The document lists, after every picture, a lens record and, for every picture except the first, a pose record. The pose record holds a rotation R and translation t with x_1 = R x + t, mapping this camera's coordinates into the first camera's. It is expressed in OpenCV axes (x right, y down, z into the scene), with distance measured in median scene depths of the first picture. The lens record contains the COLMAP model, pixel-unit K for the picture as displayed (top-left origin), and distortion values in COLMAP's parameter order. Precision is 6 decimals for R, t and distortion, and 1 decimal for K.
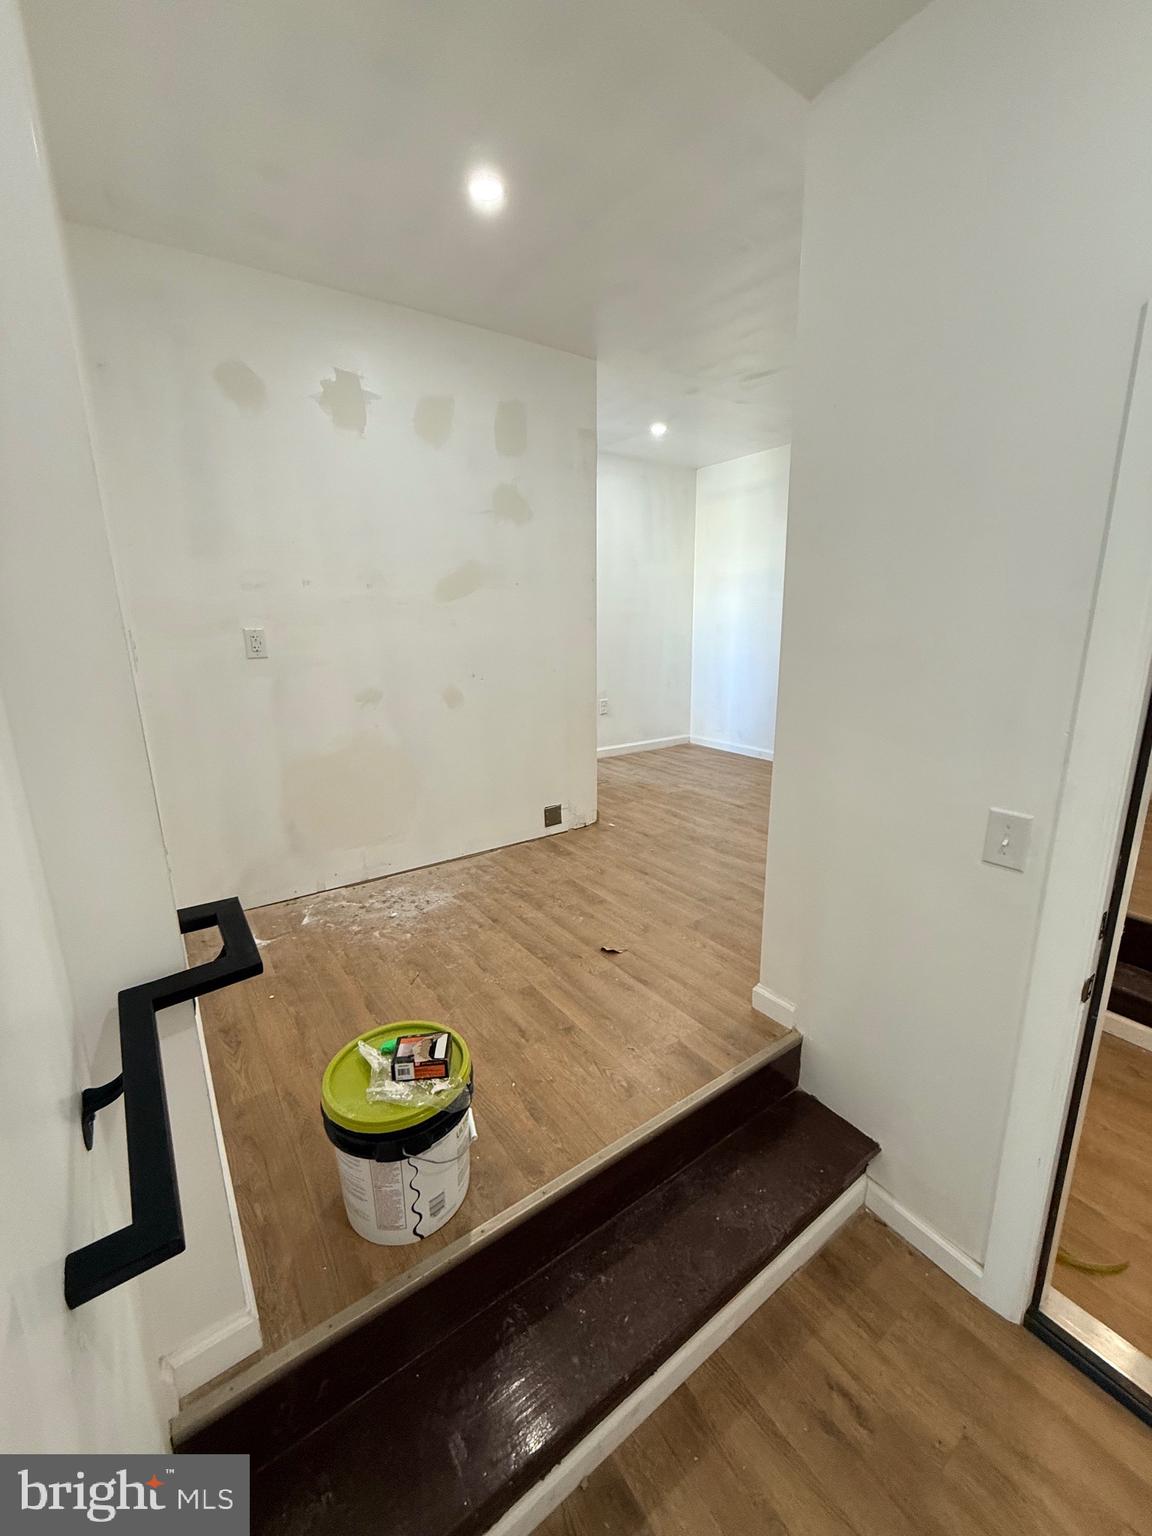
lens RADIAL K [[607.8, 0, 572.8], [0, 607.8, 769.8], [0, 0, 1]] dist [-0.002407, 0.000300]
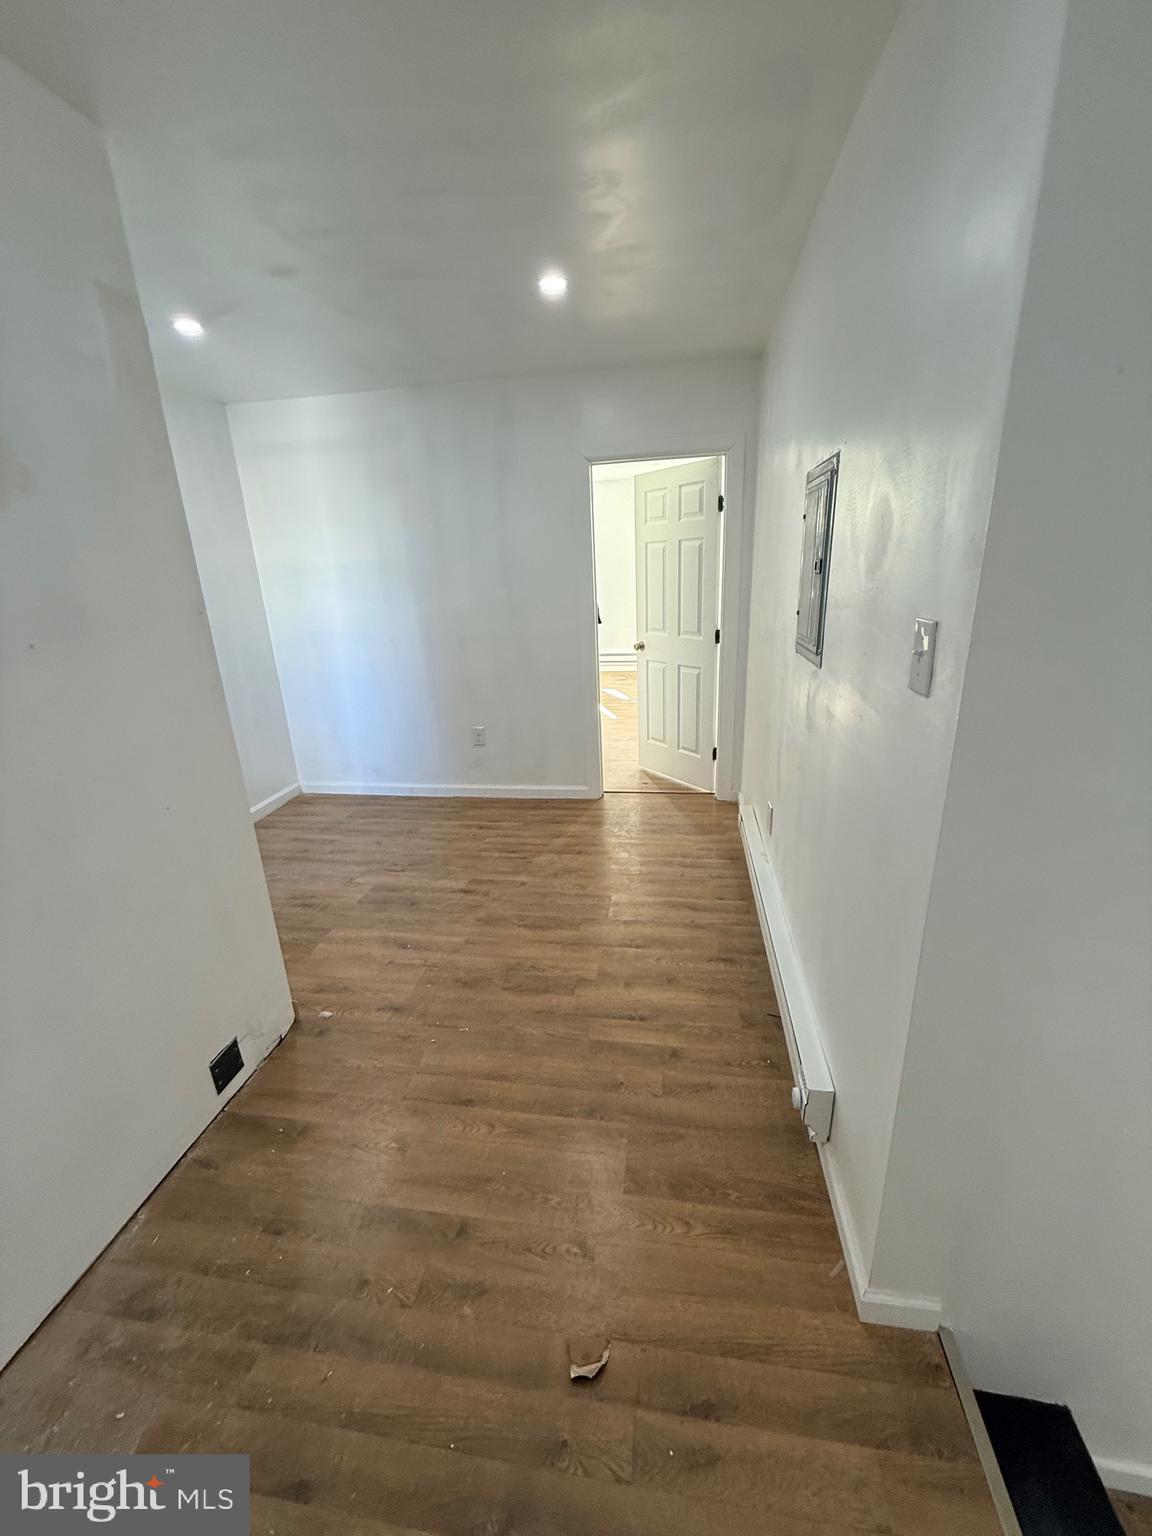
lens RADIAL K [[607.8, 0, 575.1], [0, 607.8, 763.9], [0, 0, 1]] dist [-0.002407, 0.000300]
pose [[0.693473, -0.235106, 0.681044, -0.117953], [0.200235, 0.970912, 0.131284, -0.182013], [-0.692099, 0.045327, 0.720378, 0.396218]]
